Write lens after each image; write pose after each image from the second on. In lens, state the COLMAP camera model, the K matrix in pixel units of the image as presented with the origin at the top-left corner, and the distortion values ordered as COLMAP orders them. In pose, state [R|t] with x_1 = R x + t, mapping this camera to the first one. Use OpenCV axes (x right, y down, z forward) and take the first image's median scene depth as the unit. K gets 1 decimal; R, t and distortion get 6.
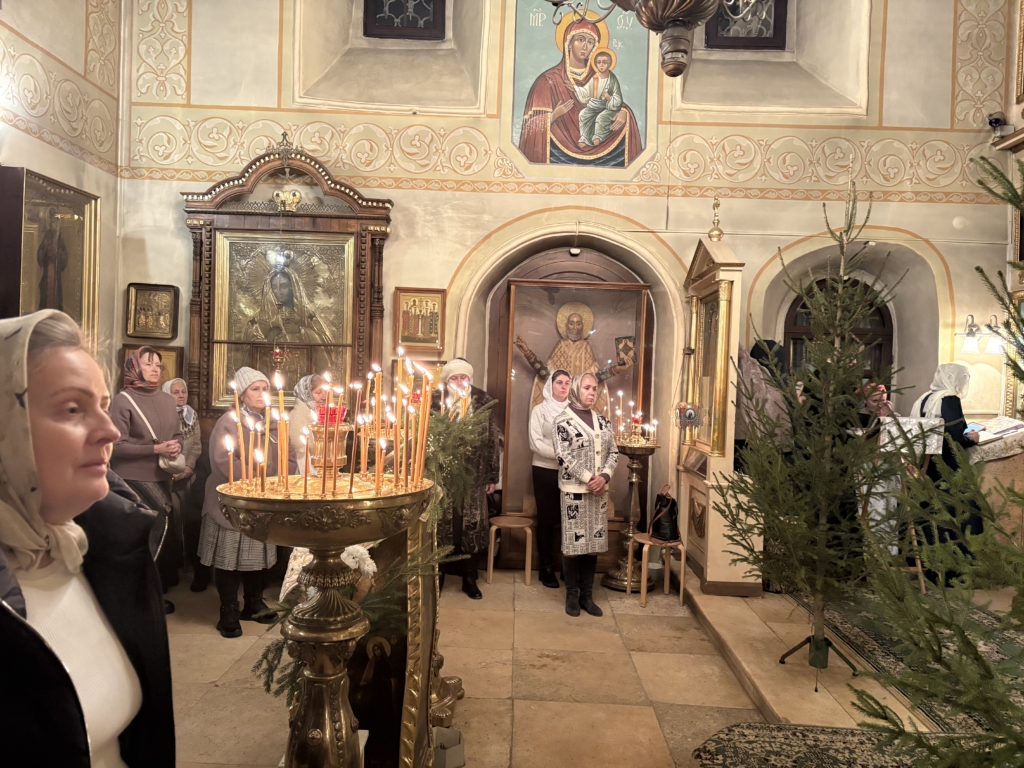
lens RADIAL K [[776.9, 0, 504.6], [0, 776.9, 384.2], [0, 0, 1]] dist [0.052835, -0.054357]
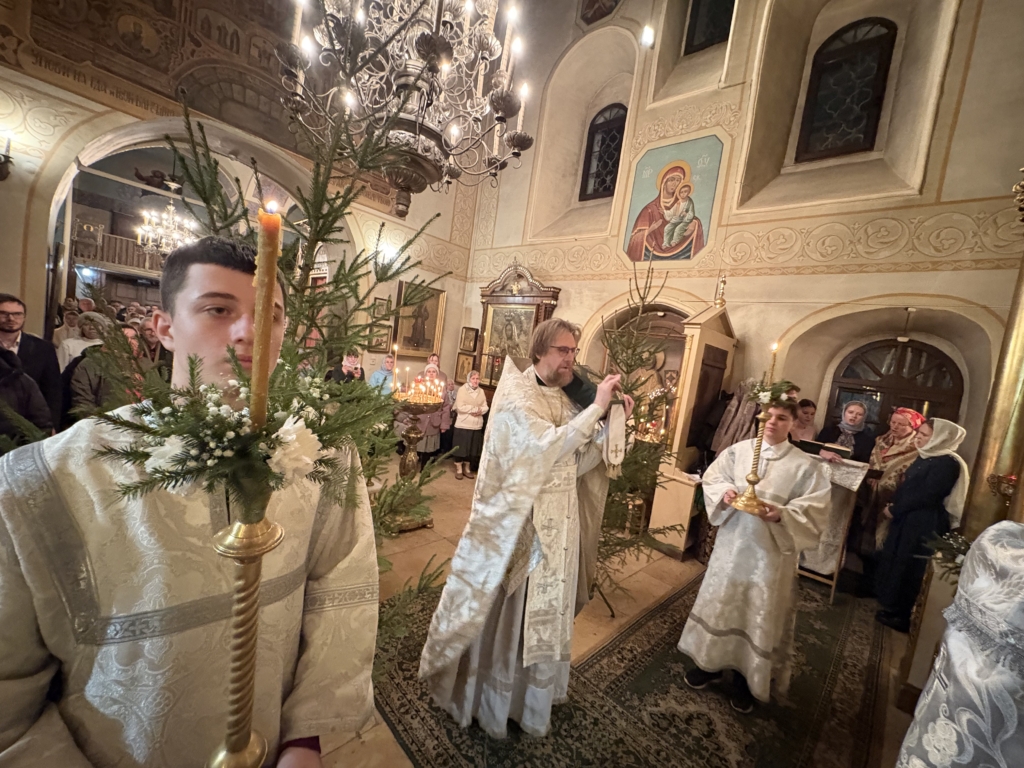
lens RADIAL K [[407.6, 0, 510.1], [0, 407.6, 384.3], [0, 0, 1]] dist [0.003116, -0.000392]
pose [[0.727059, 0.122112, -0.675628, 0.464755], [-0.119947, 0.991514, 0.050126, -0.034744], [0.676016, 0.044595, 0.735536, 0.193114]]
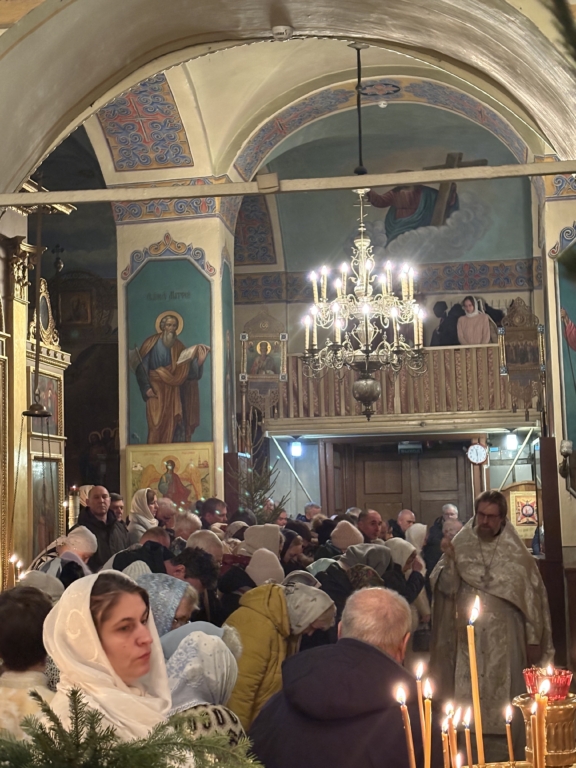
lens RADIAL K [[1328.8, 0, 288.0], [0, 1328.8, 384.0], [0, 0, 1]] dist [0.220569, -0.108835]
pose [[-0.121846, -0.118260, -0.985479, 0.308776], [0.015591, 0.992526, -0.121034, -0.029794], [0.992427, -0.030112, -0.119092, 0.537027]]
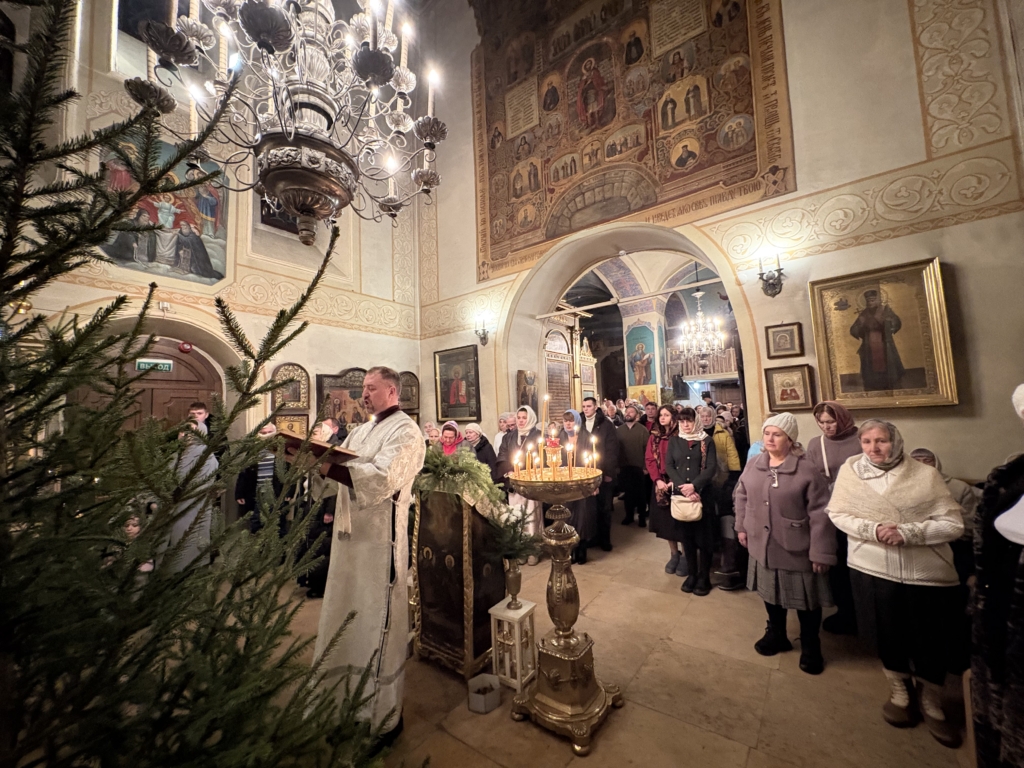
lens RADIAL K [[407.6, 0, 510.1], [0, 407.6, 384.3], [0, 0, 1]] dist [0.003116, -0.000392]
pose [[-0.586116, -0.071002, -0.807110, 0.265449], [0.015350, 0.995001, -0.098678, -0.009398], [0.810082, -0.070226, -0.582096, 0.747703]]
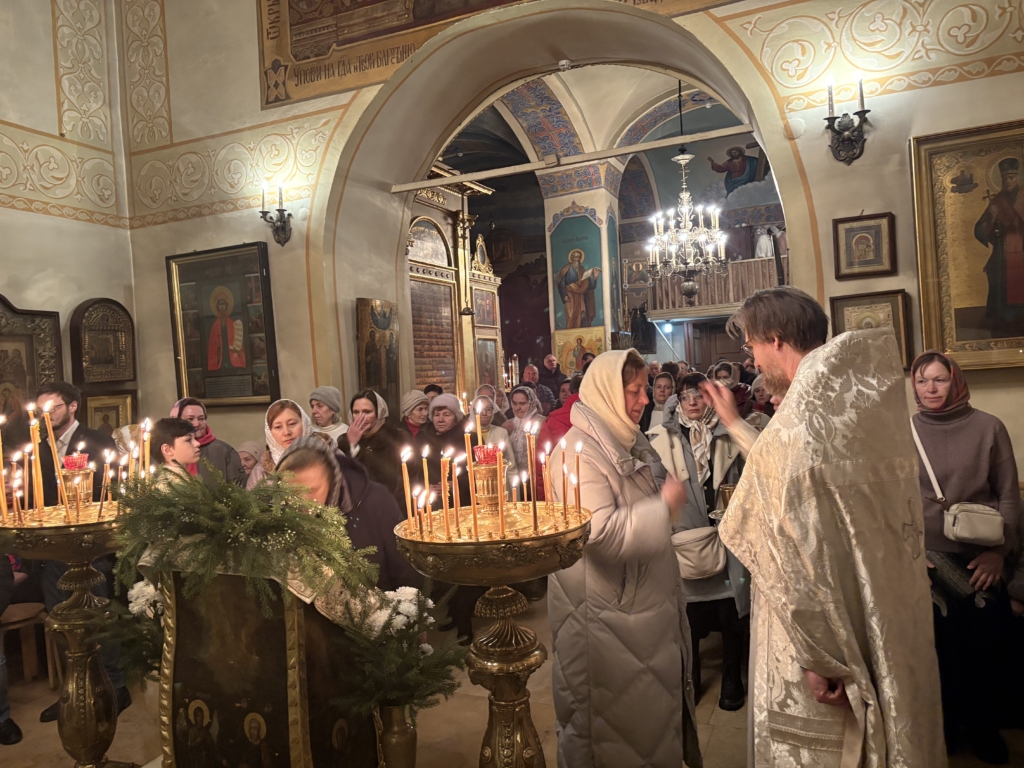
lens RADIAL K [[776.9, 0, 504.6], [0, 776.9, 384.2], [0, 0, 1]] dist [0.052835, -0.054357]
pose [[-0.377822, -0.000561, -0.925878, 0.241639], [0.040538, 0.999031, -0.017148, -0.016680], [0.924990, -0.044012, -0.377433, 0.691346]]
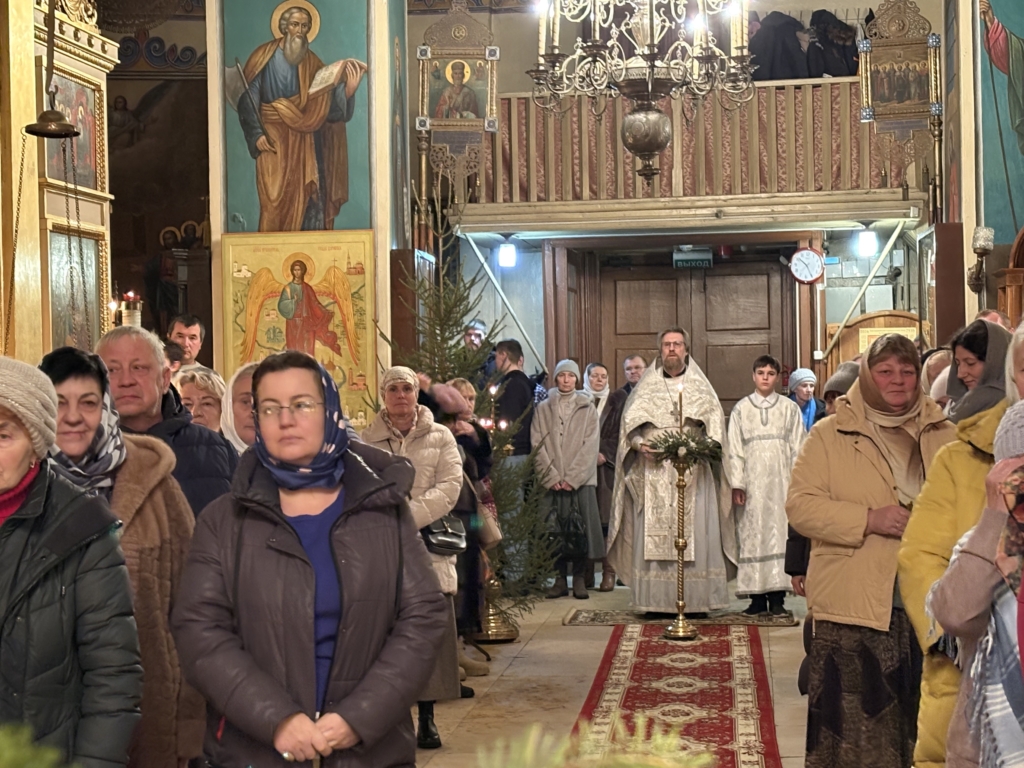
lens RADIAL K [[1983.2, 0, 496.4], [0, 1983.2, 386.4], [0, 0, 1]] dist [0.328989, -2.039074]
pose [[-0.106246, -0.026131, -0.993996, 0.042301], [0.008000, 0.999600, -0.027134, -0.000903], [0.994308, -0.010835, -0.105995, 0.472047]]
